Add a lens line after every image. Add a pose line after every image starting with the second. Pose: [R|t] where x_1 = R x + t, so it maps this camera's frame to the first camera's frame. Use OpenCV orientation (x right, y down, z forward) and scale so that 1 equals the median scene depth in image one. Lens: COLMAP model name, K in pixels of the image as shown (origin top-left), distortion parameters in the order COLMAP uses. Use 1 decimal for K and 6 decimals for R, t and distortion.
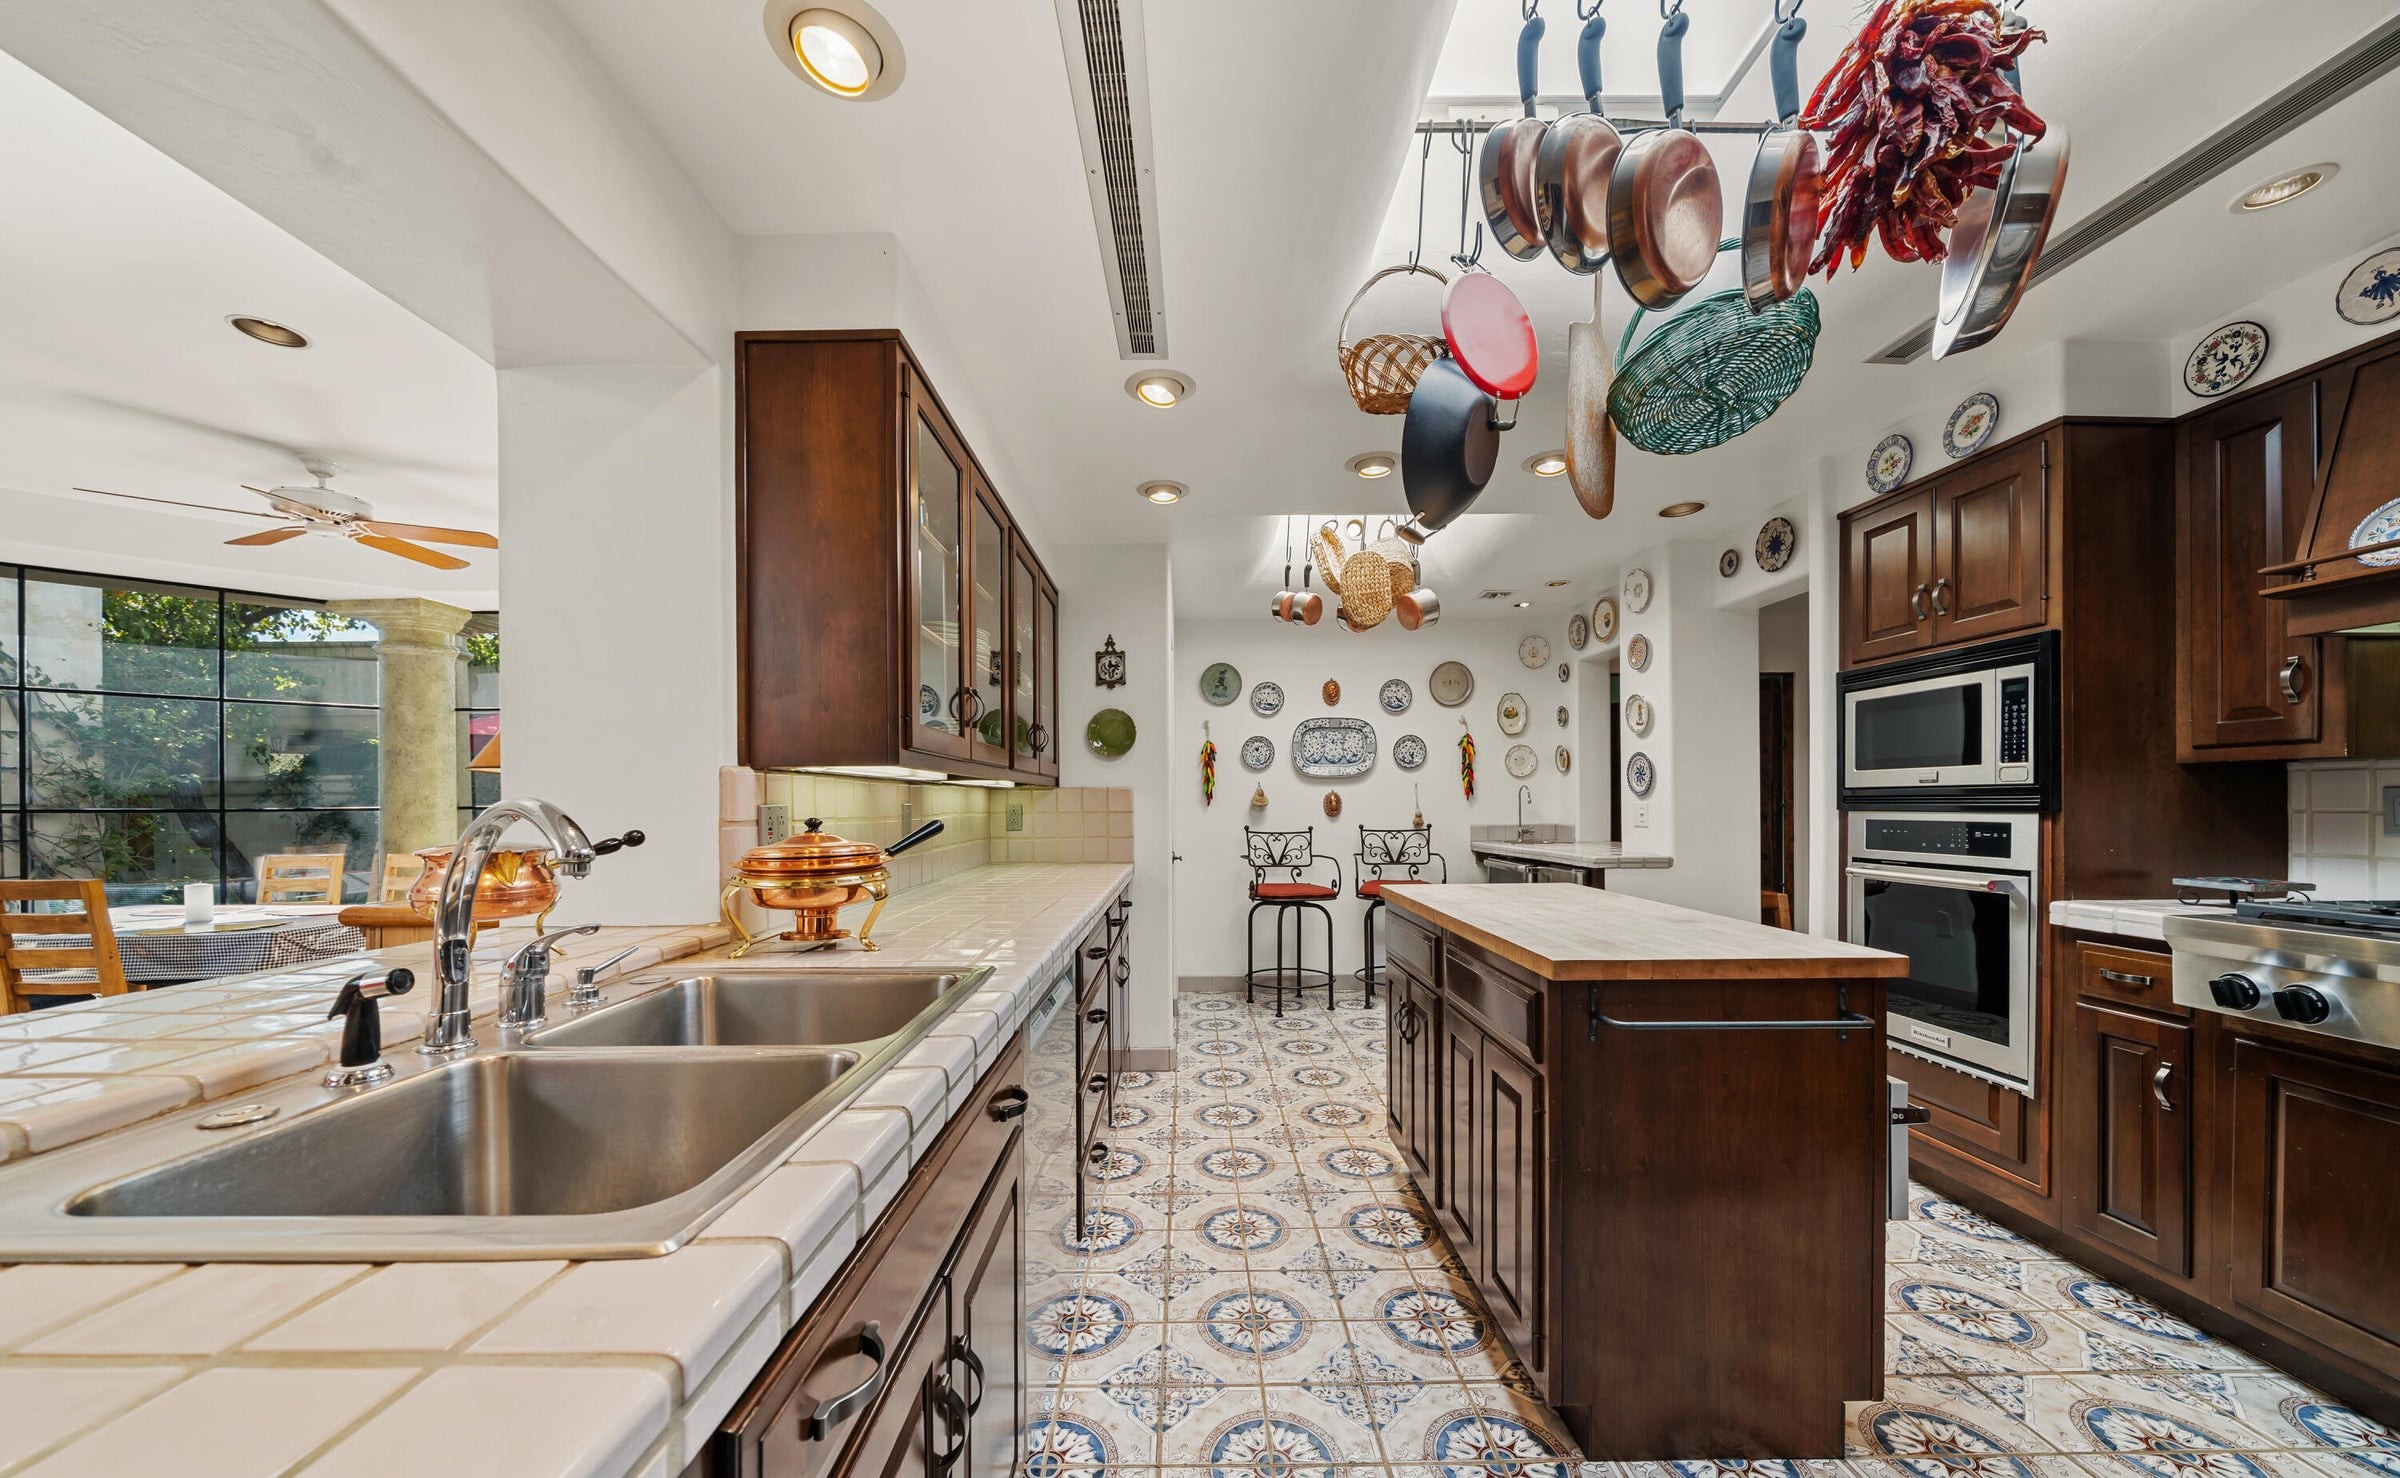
lens RADIAL K [[837.5, 0, 1181.3], [0, 837.5, 797.1], [0, 0, 1]] dist [0.002573, 0.000093]
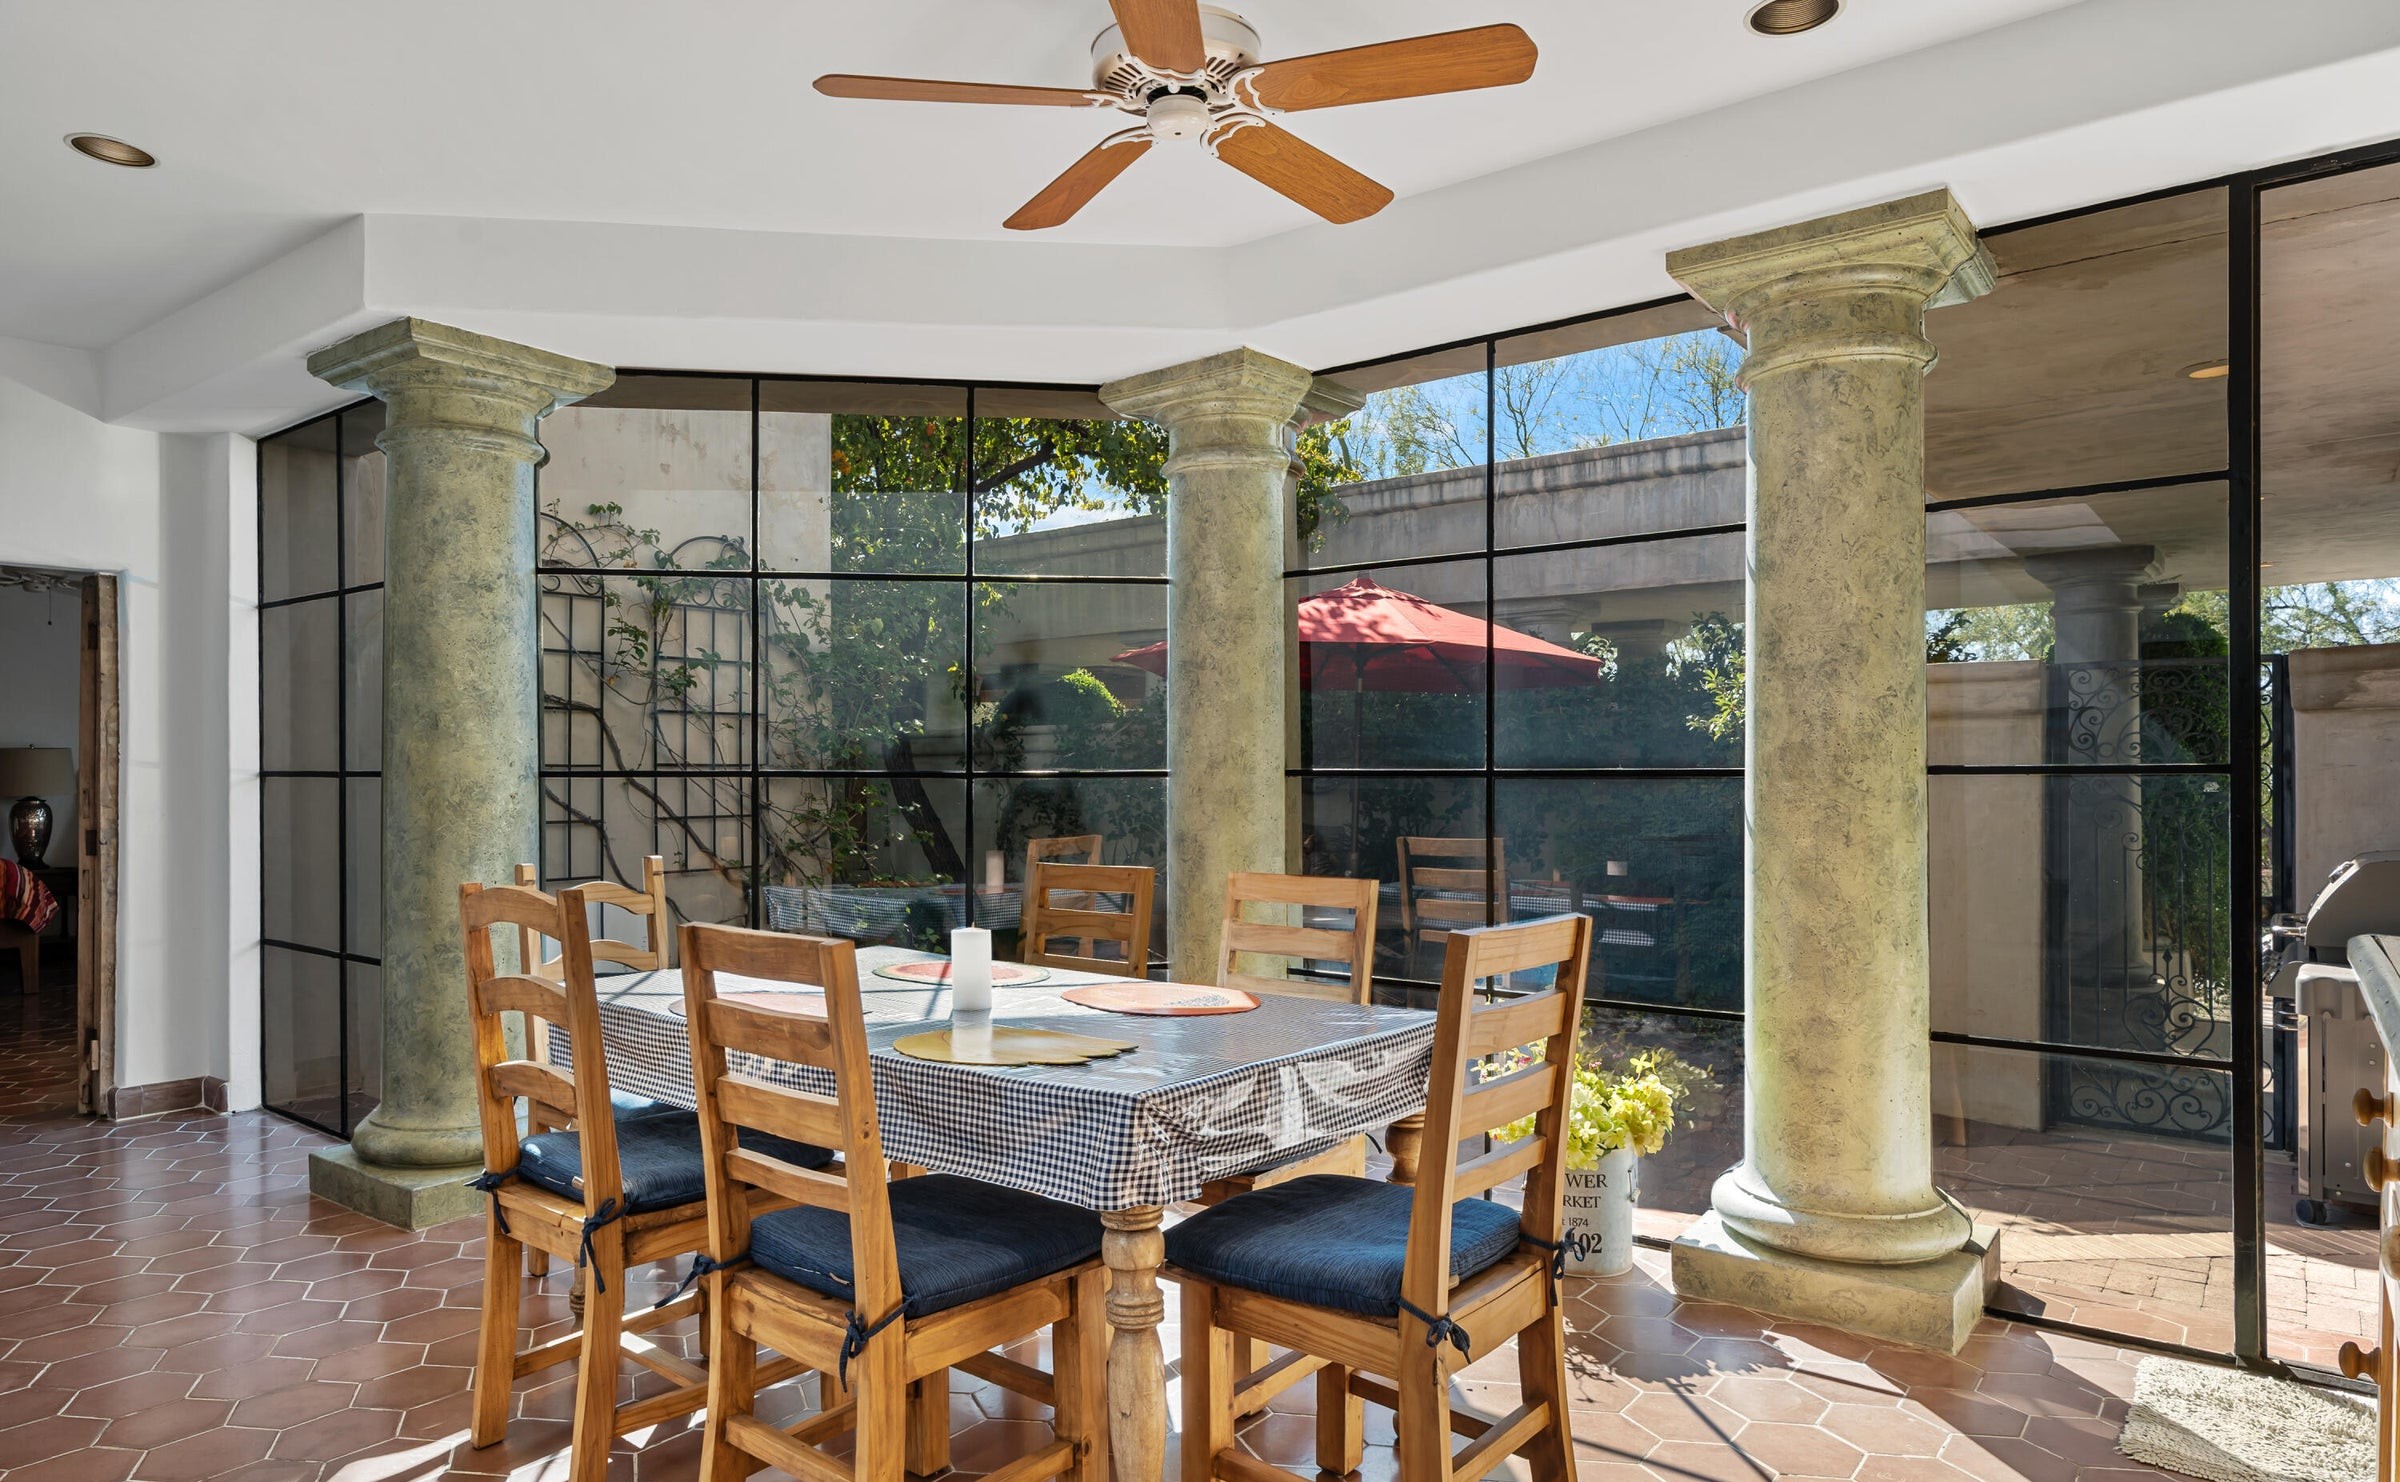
lens RADIAL K [[1523.5, 0, 1197.6], [0, 1523.5, 749.0], [0, 0, 1]] dist [0.004002, 0.000226]
pose [[0.785808, -0.002285, -0.618466, -0.351365], [-0.003302, 0.999963, -0.007891, 0.006022], [0.618462, 0.008243, 0.785772, 0.263375]]
